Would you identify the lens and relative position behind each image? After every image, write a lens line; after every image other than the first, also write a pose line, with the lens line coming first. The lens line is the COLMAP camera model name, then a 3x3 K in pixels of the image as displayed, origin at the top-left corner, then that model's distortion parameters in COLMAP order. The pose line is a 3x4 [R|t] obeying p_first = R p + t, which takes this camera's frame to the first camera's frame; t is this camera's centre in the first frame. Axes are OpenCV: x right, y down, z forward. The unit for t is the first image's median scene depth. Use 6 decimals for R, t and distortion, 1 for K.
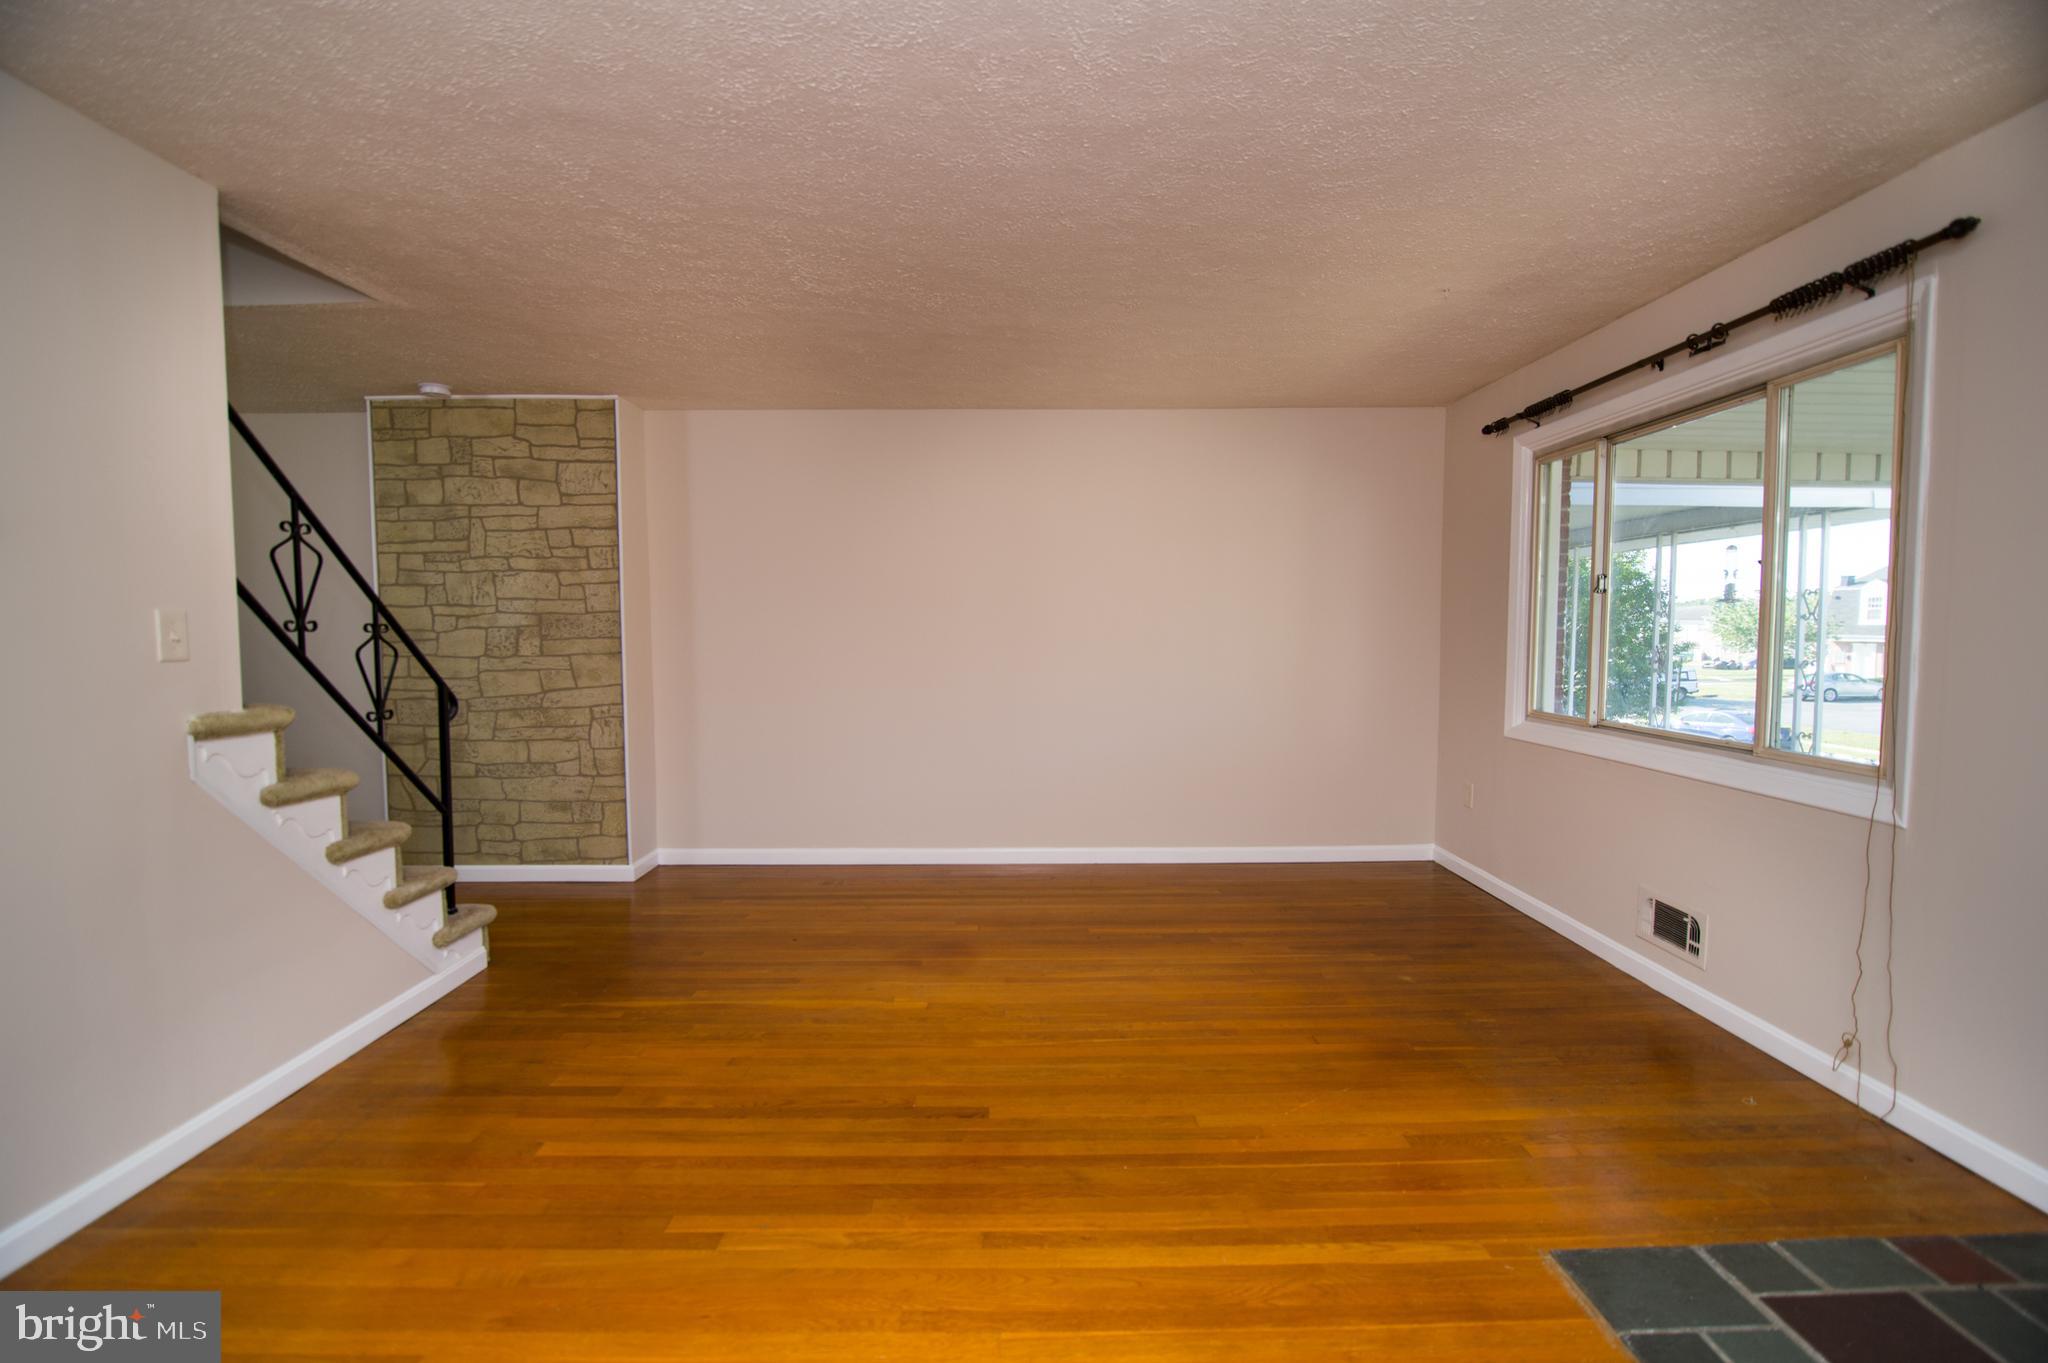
lens RADIAL K [[927.2, 0, 1028.9], [0, 927.2, 684.7], [0, 0, 1]] dist [-0.009677, -0.003690]
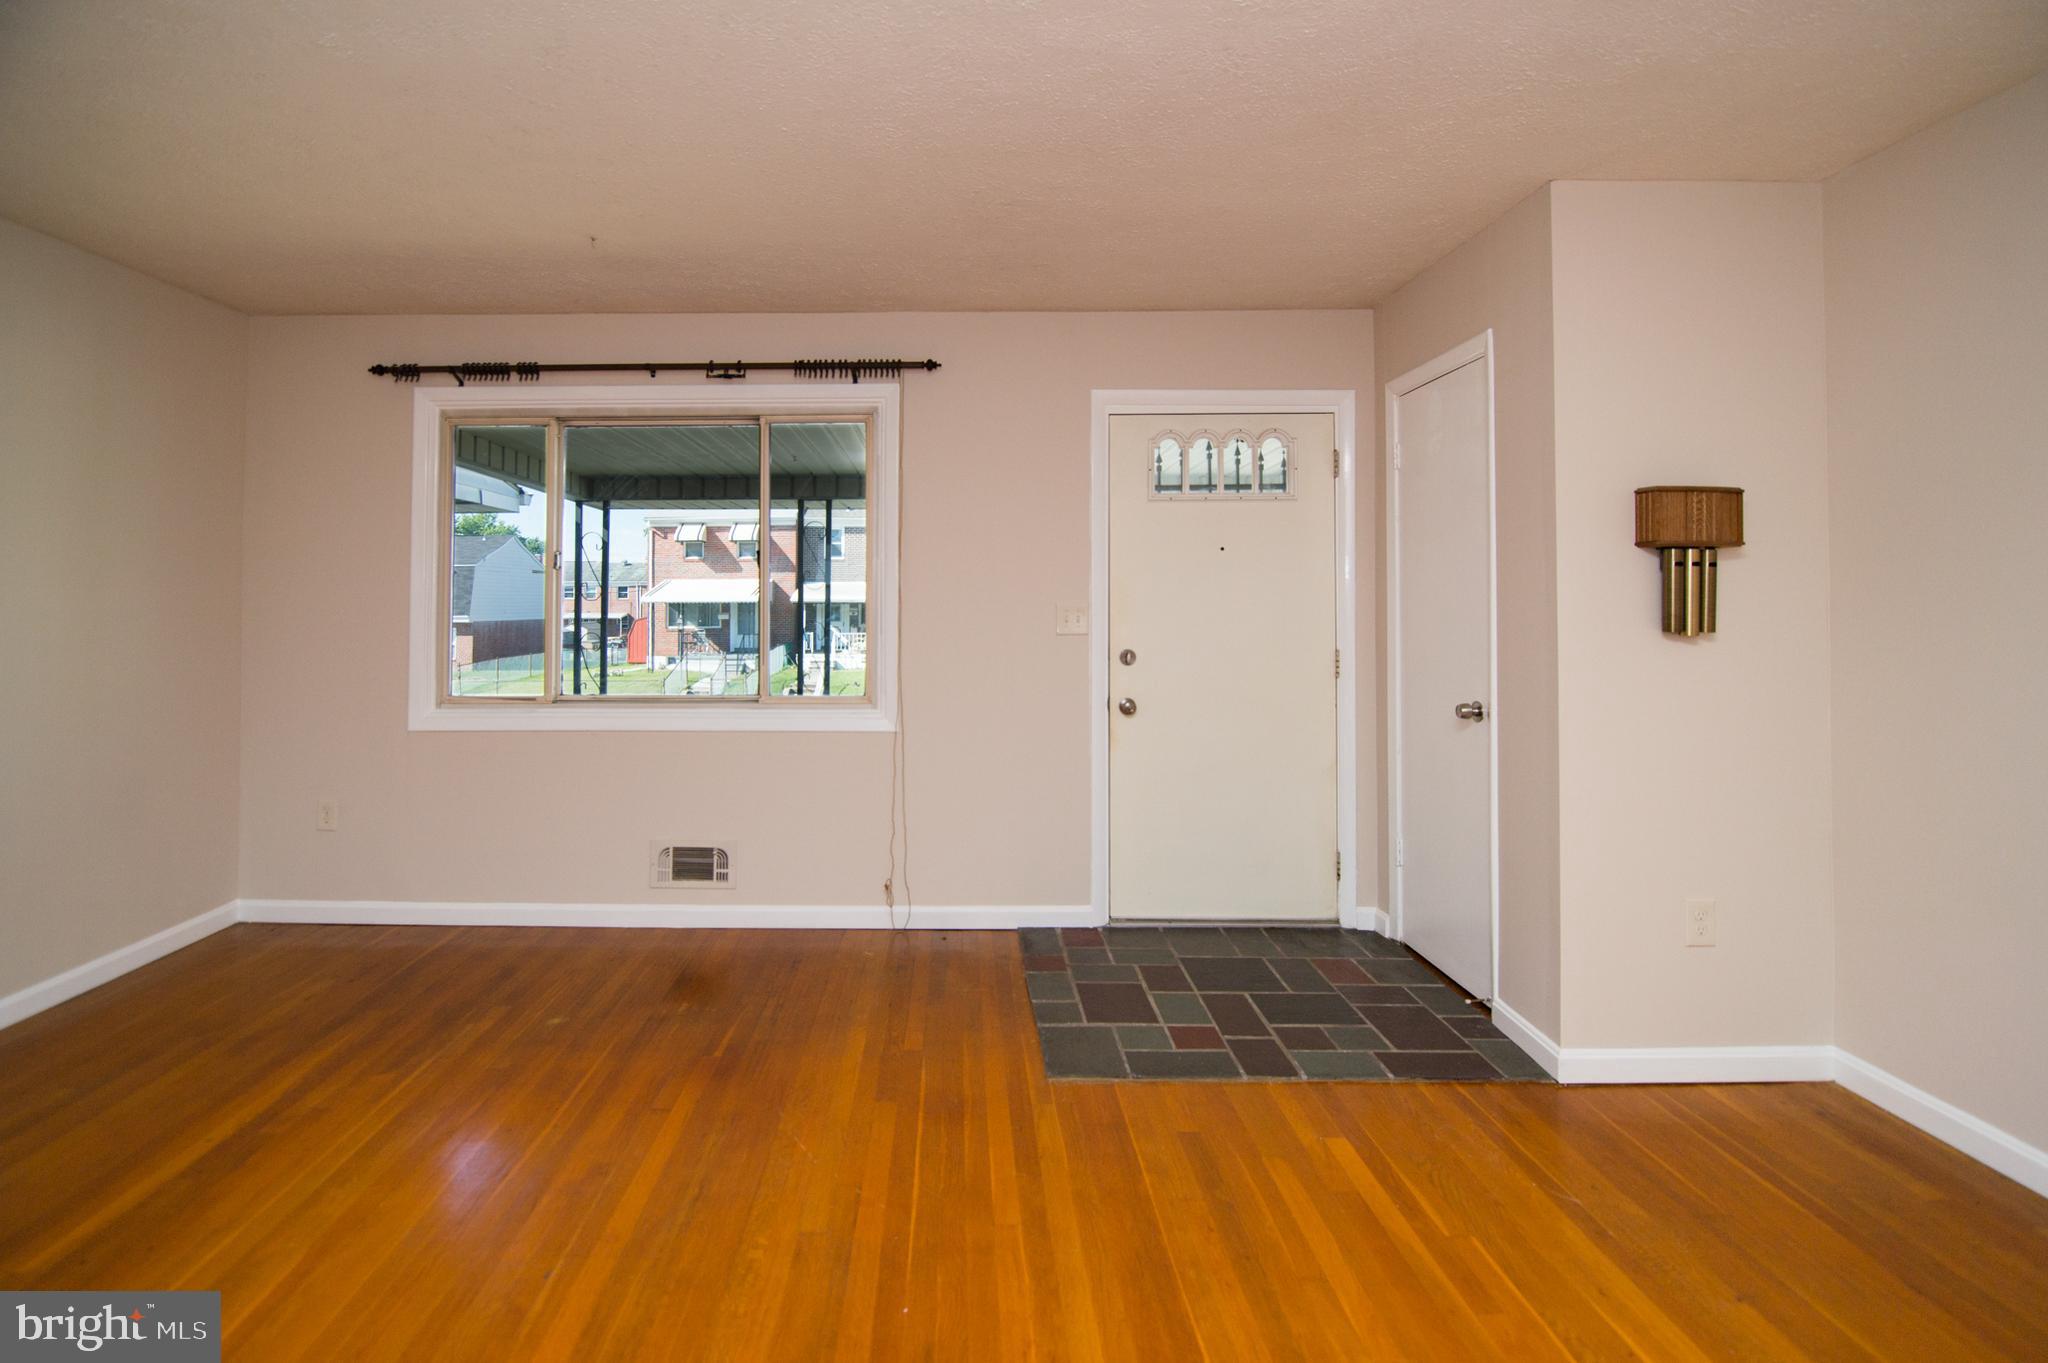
lens RADIAL K [[927.2, 0, 984.8], [0, 927.2, 579.8], [0, 0, 1]] dist [-0.009677, -0.003690]
pose [[0.009672, 0.030809, 0.999478, -0.378991], [0.063359, 0.997498, -0.031361, -0.025541], [-0.997944, 0.063629, 0.007696, 0.510008]]
